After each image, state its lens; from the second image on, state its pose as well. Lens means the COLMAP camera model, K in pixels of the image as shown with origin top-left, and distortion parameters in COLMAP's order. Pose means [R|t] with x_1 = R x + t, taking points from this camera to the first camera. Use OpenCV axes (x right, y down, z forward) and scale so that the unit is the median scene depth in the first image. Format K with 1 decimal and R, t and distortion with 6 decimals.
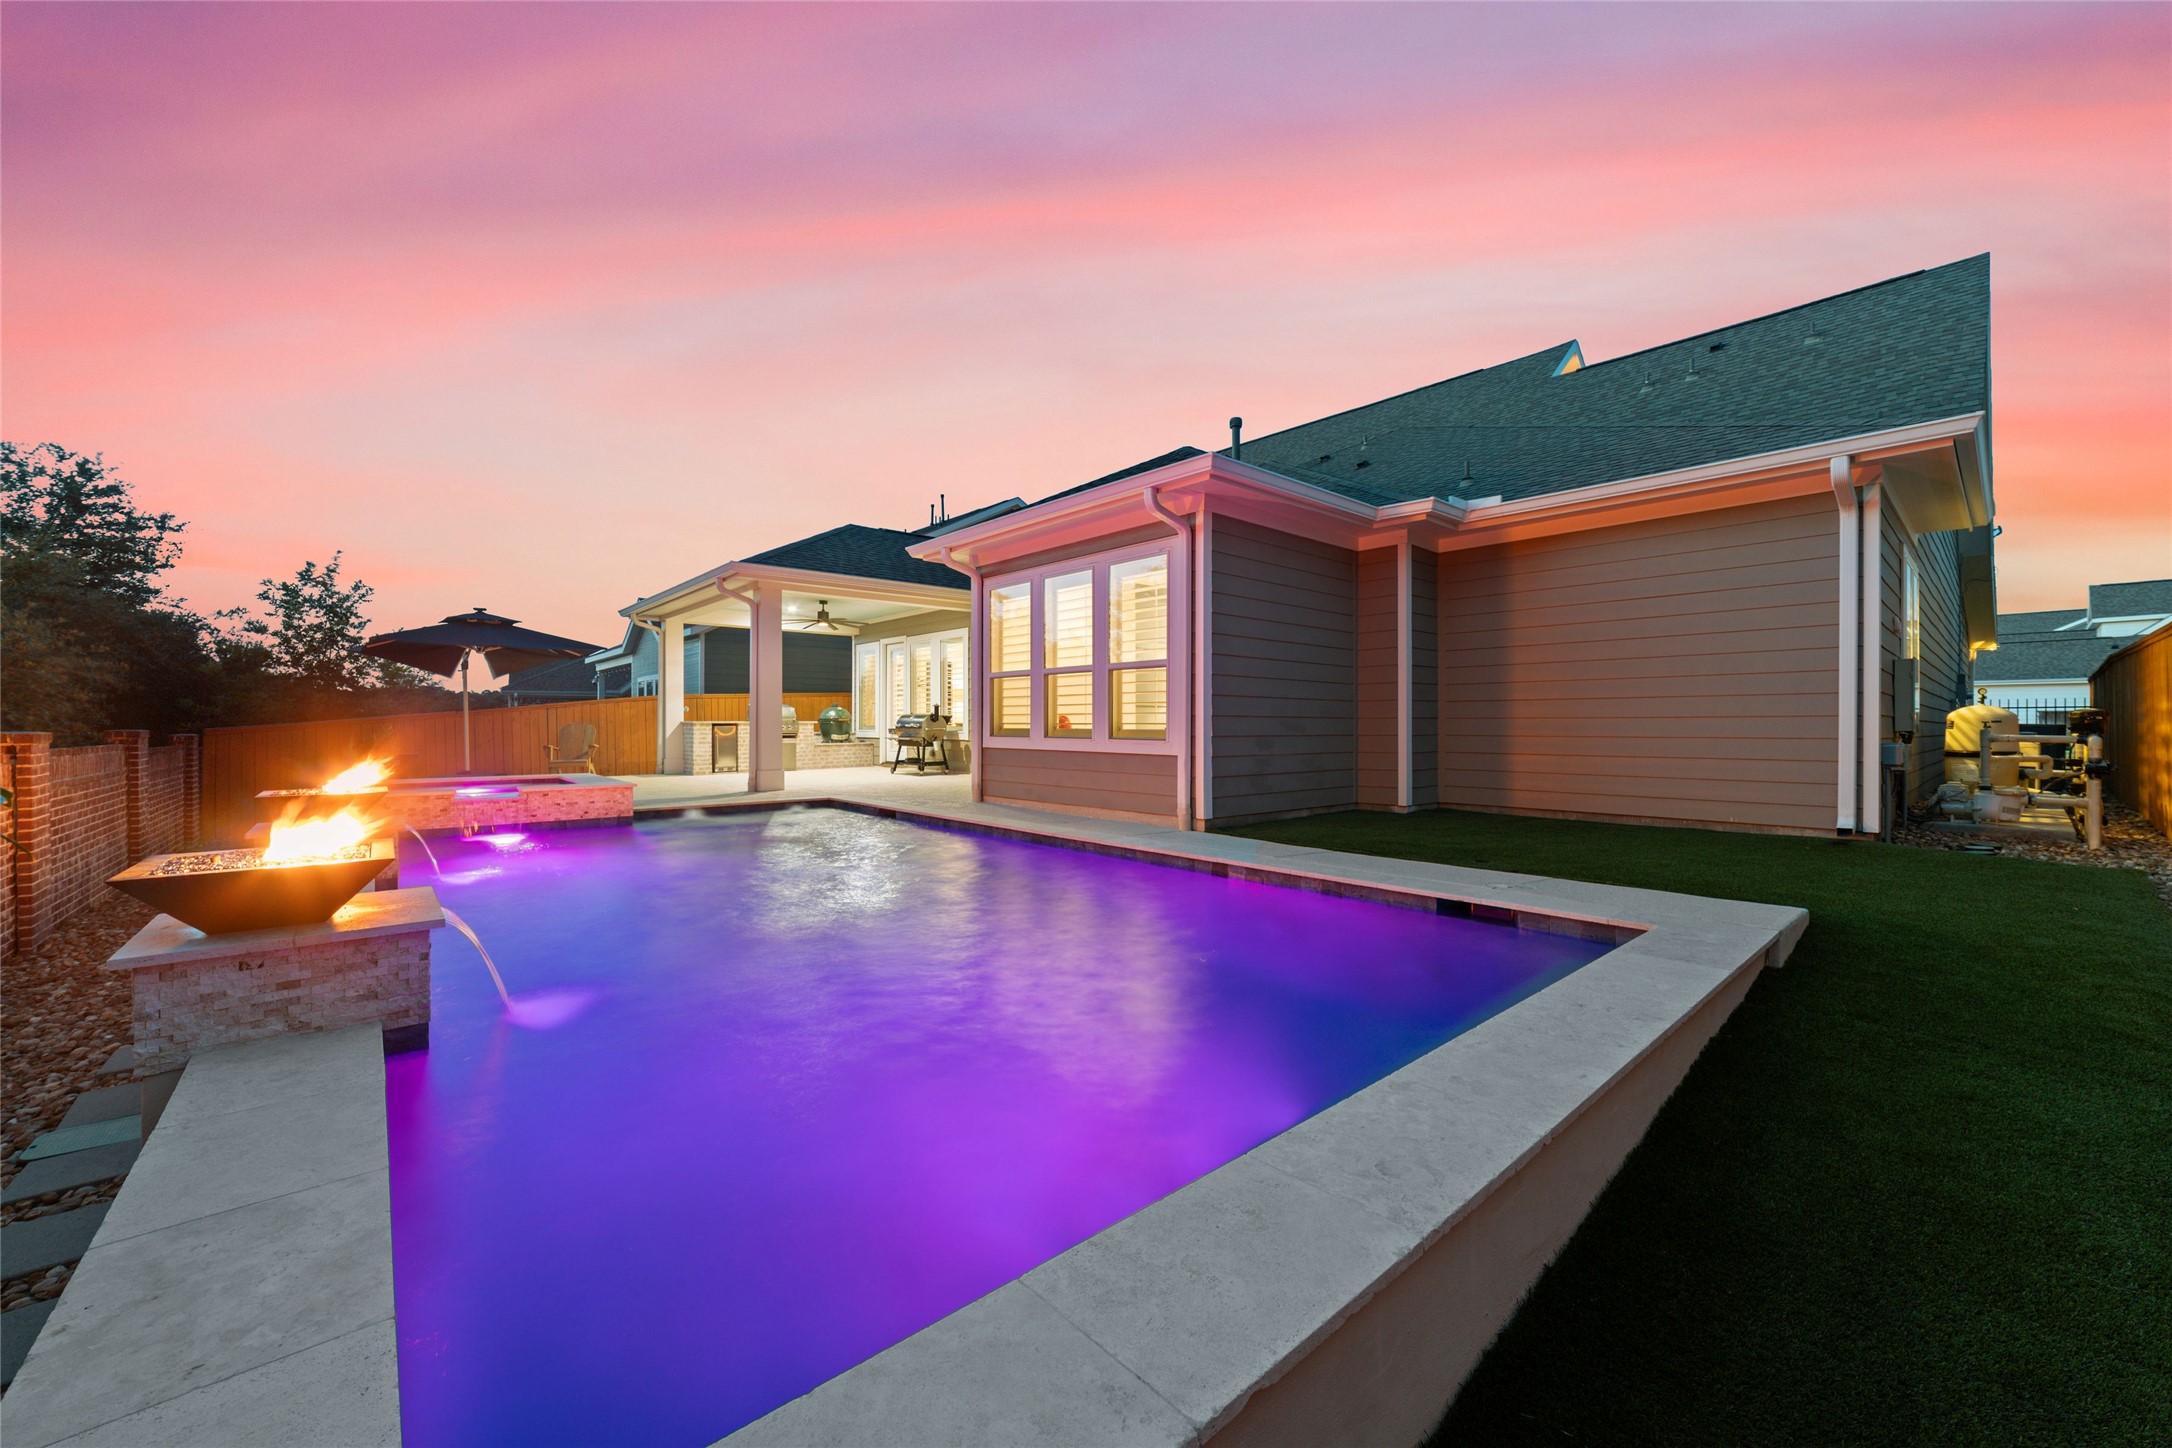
lens RADIAL K [[825.9, 0, 1084.3], [0, 825.9, 722.8], [0, 0, 1]] dist [-0.009092, 0.002526]
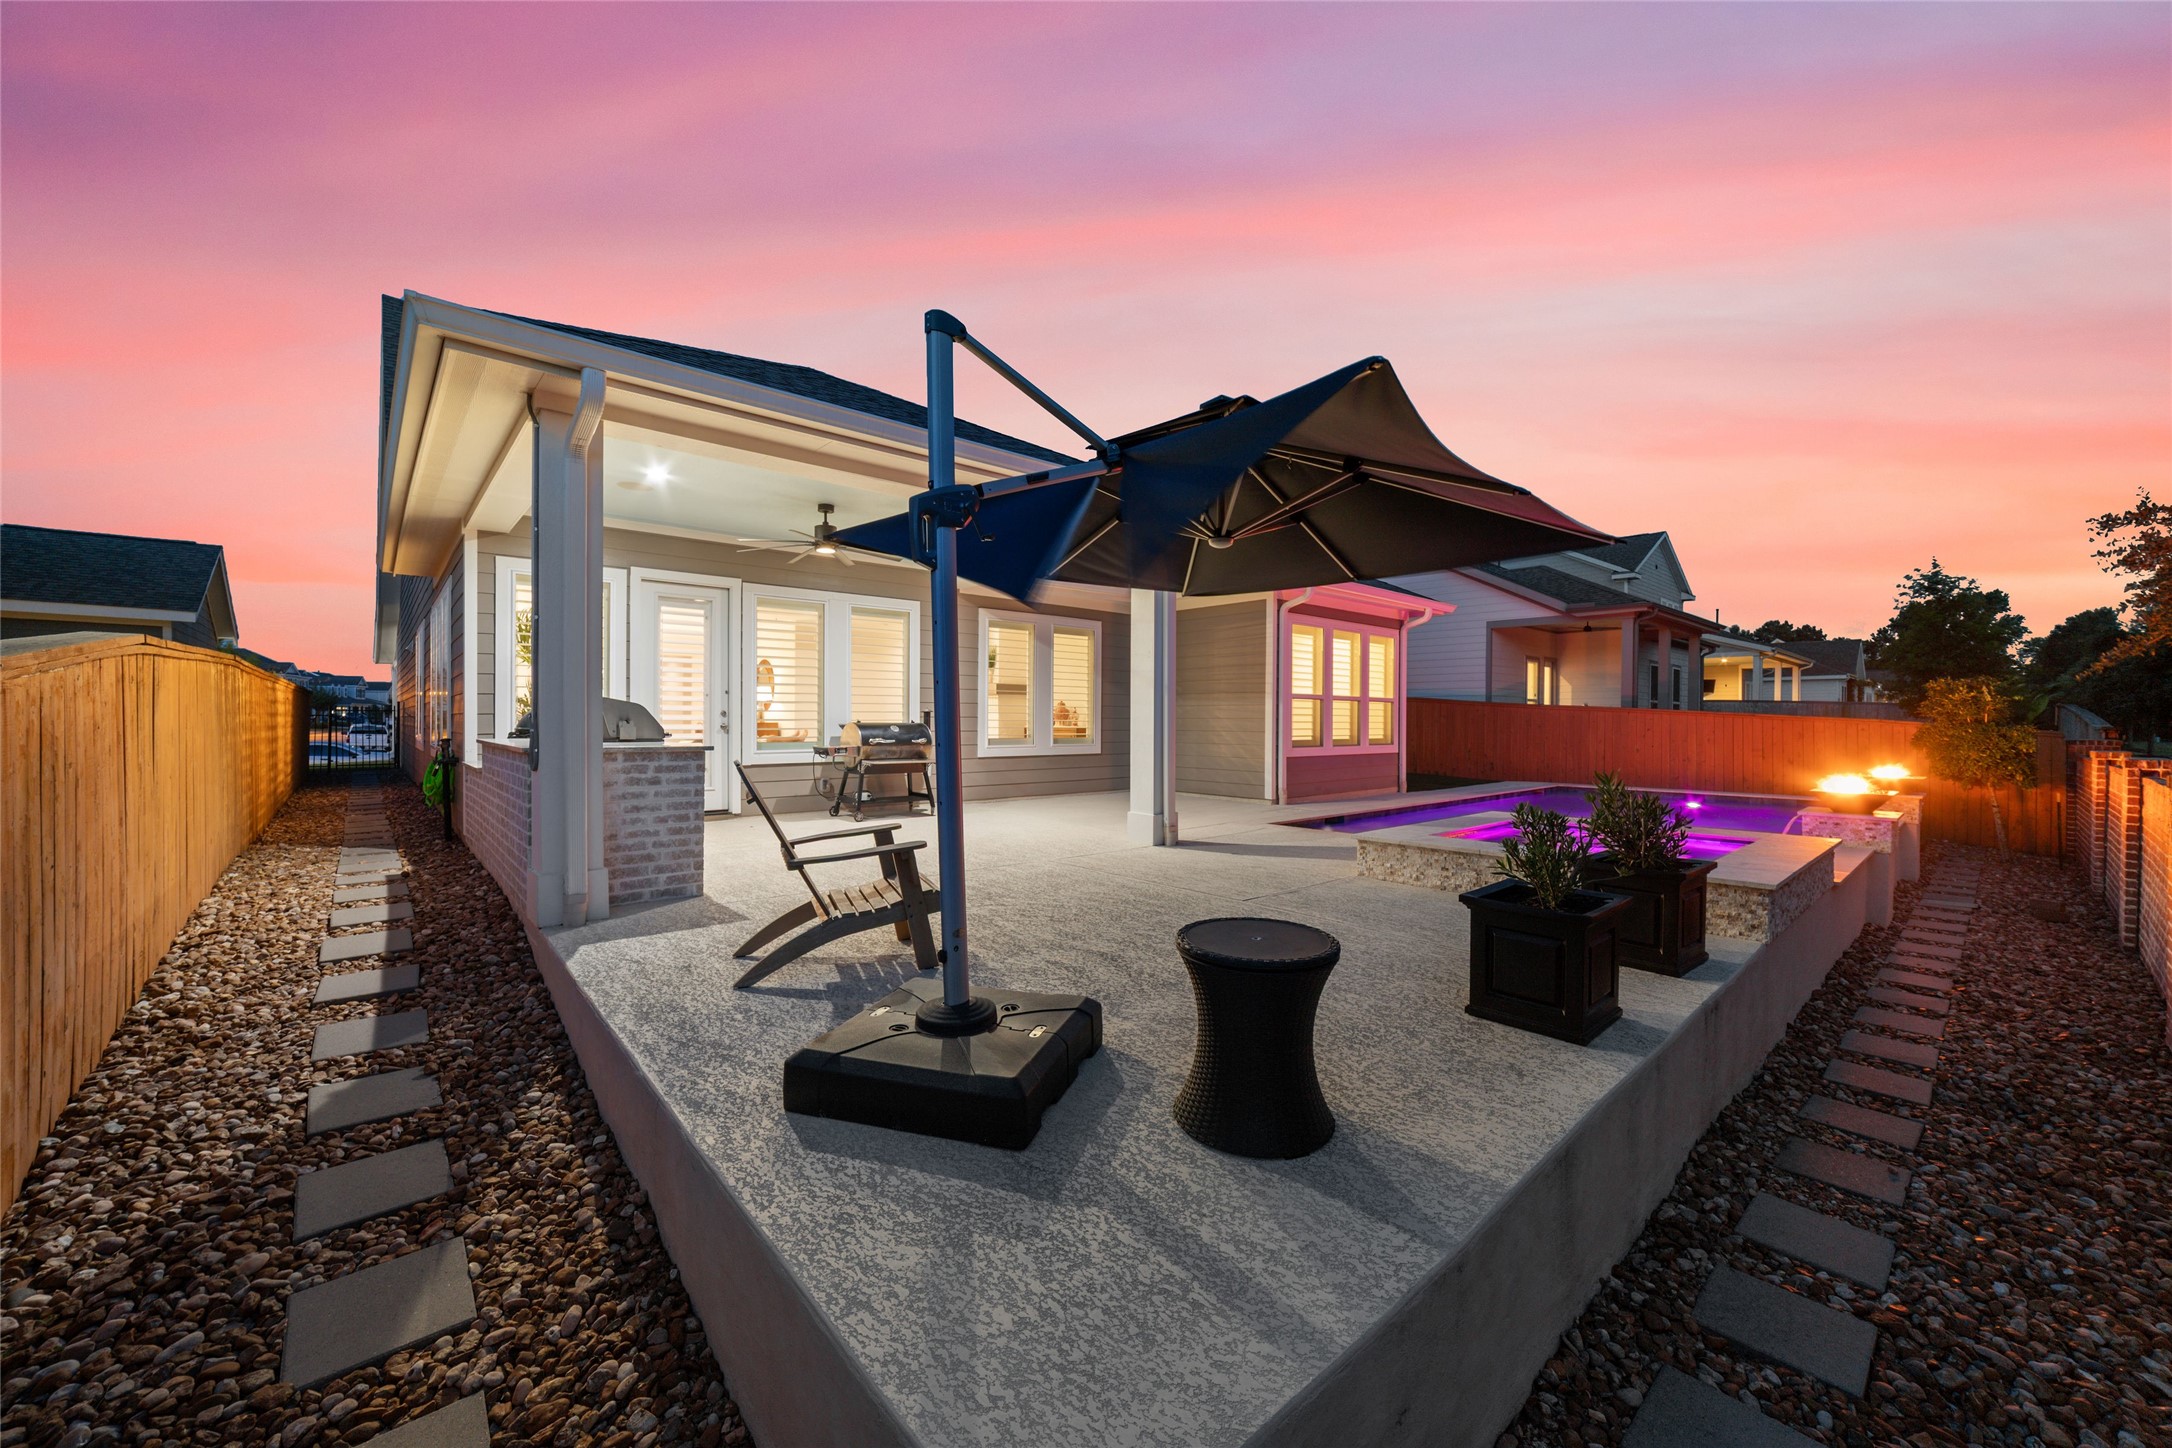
lens RADIAL K [[825.9, 0, 1099.0], [0, 825.9, 722.7], [0, 0, 1]] dist [-0.009092, 0.002526]
pose [[-0.016010, -0.003214, 0.999867, -1.280240], [-0.005420, 0.999980, 0.003127, -0.020920], [-0.999857, -0.005369, -0.016027, 1.279466]]
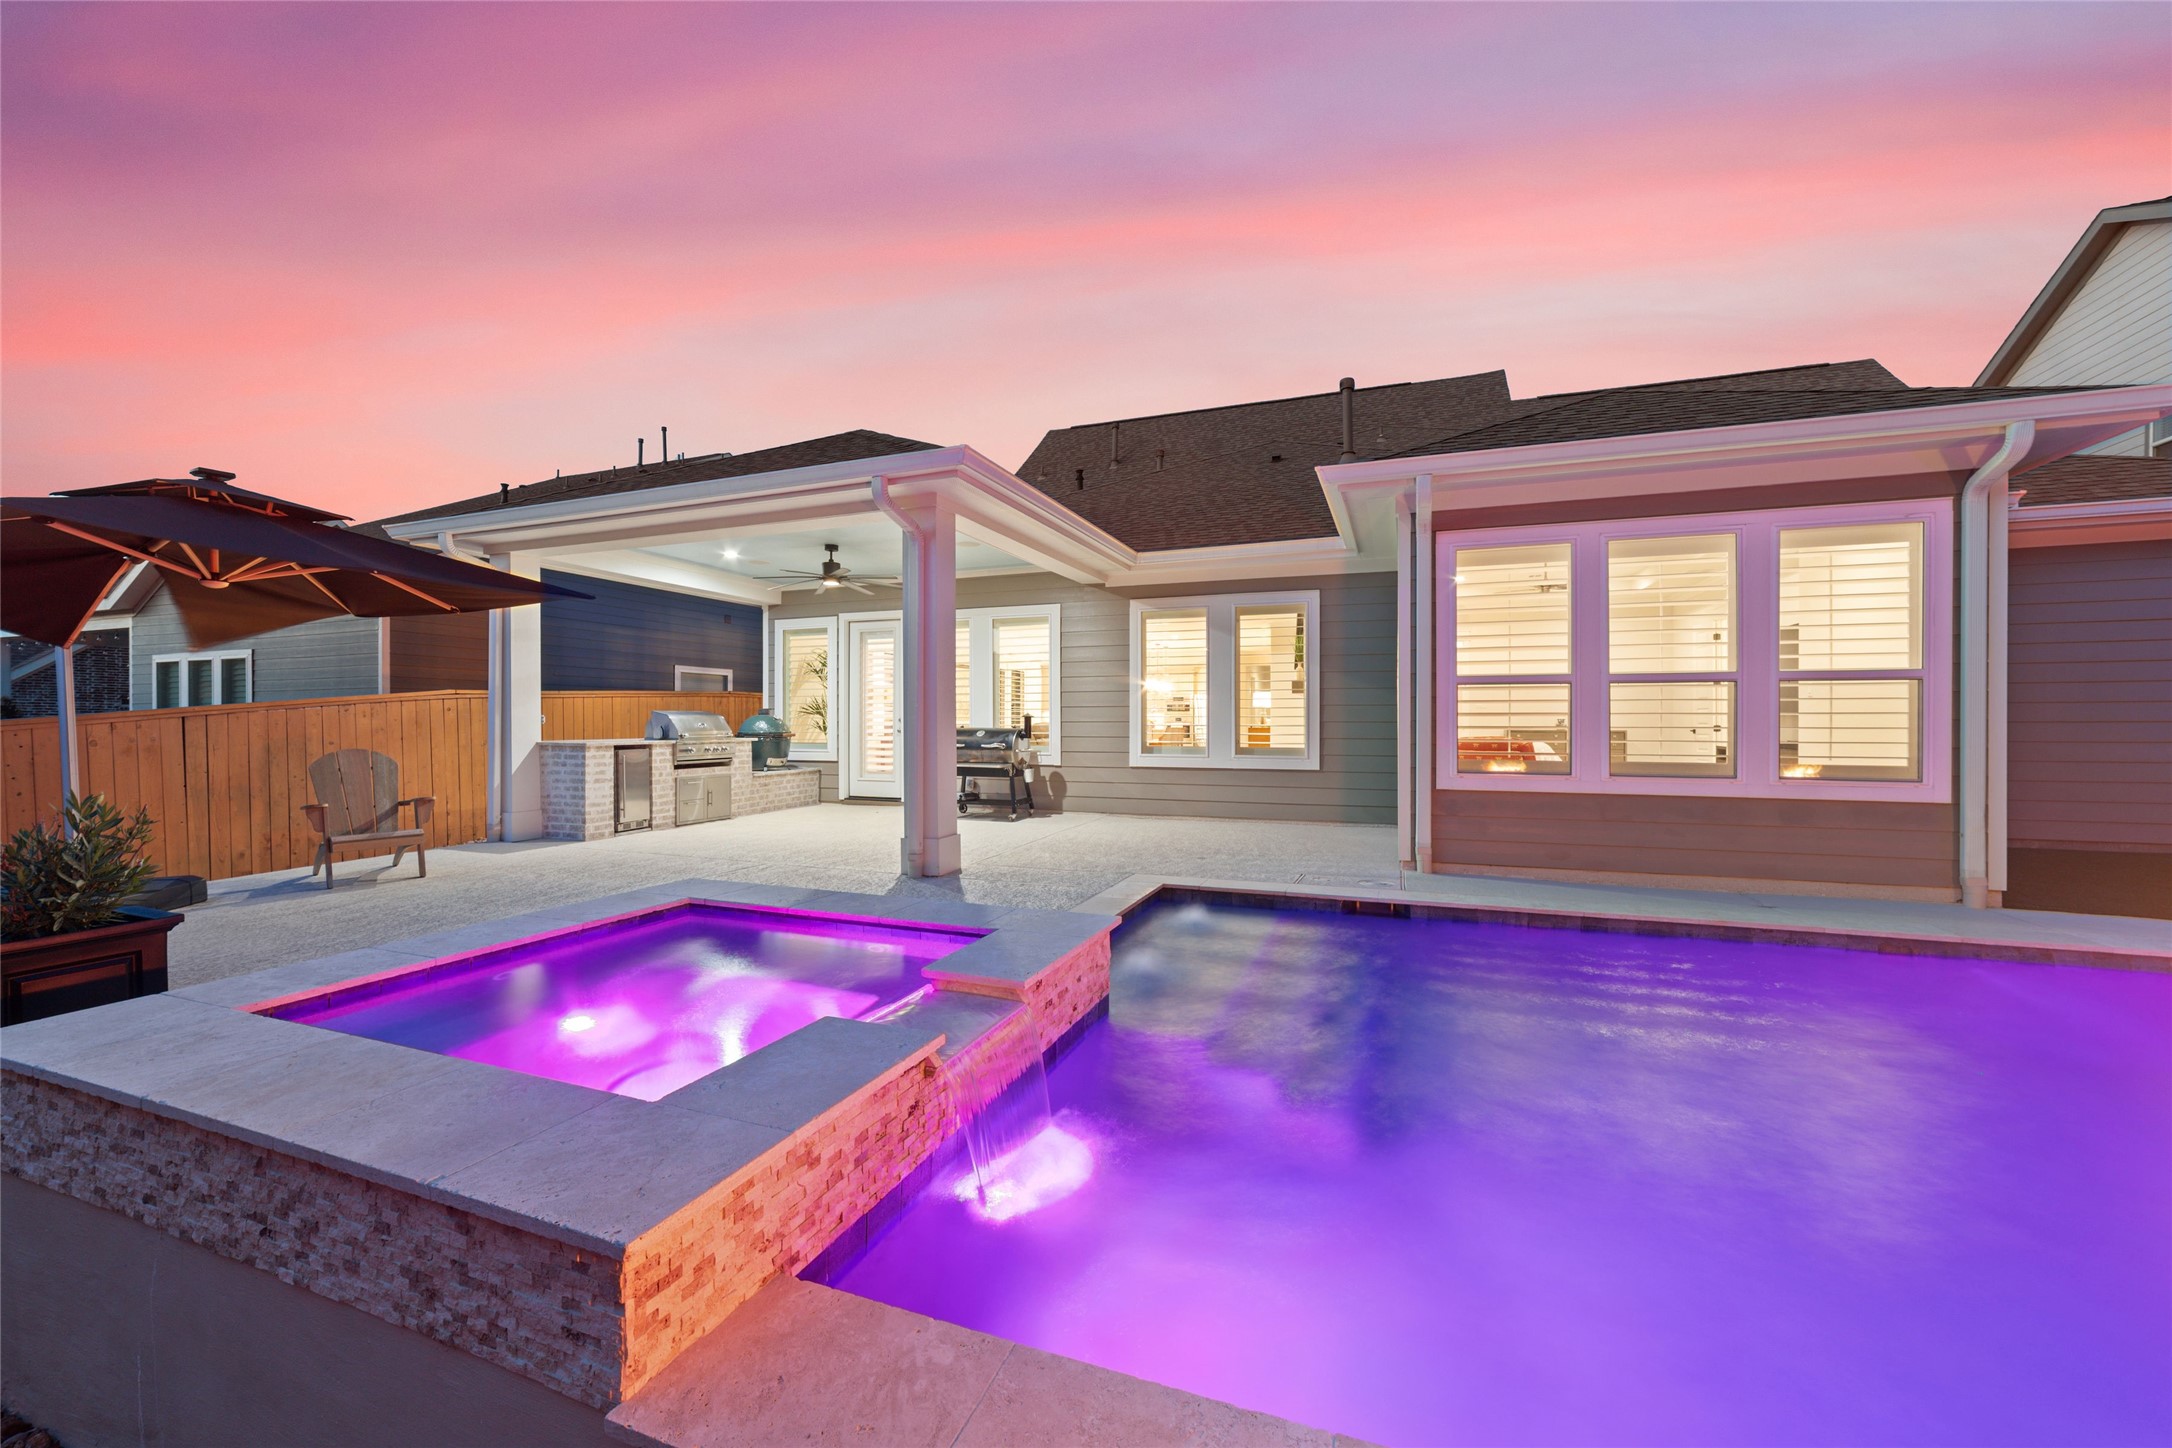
lens RADIAL K [[825.9, 0, 1086.4], [0, 825.9, 725.6], [0, 0, 1]] dist [-0.009092, 0.002526]
pose [[0.878482, -0.001327, 0.477774, -0.680819], [-0.000297, 0.999994, 0.003323, -0.022740], [-0.477776, -0.003061, 0.878476, 0.557340]]
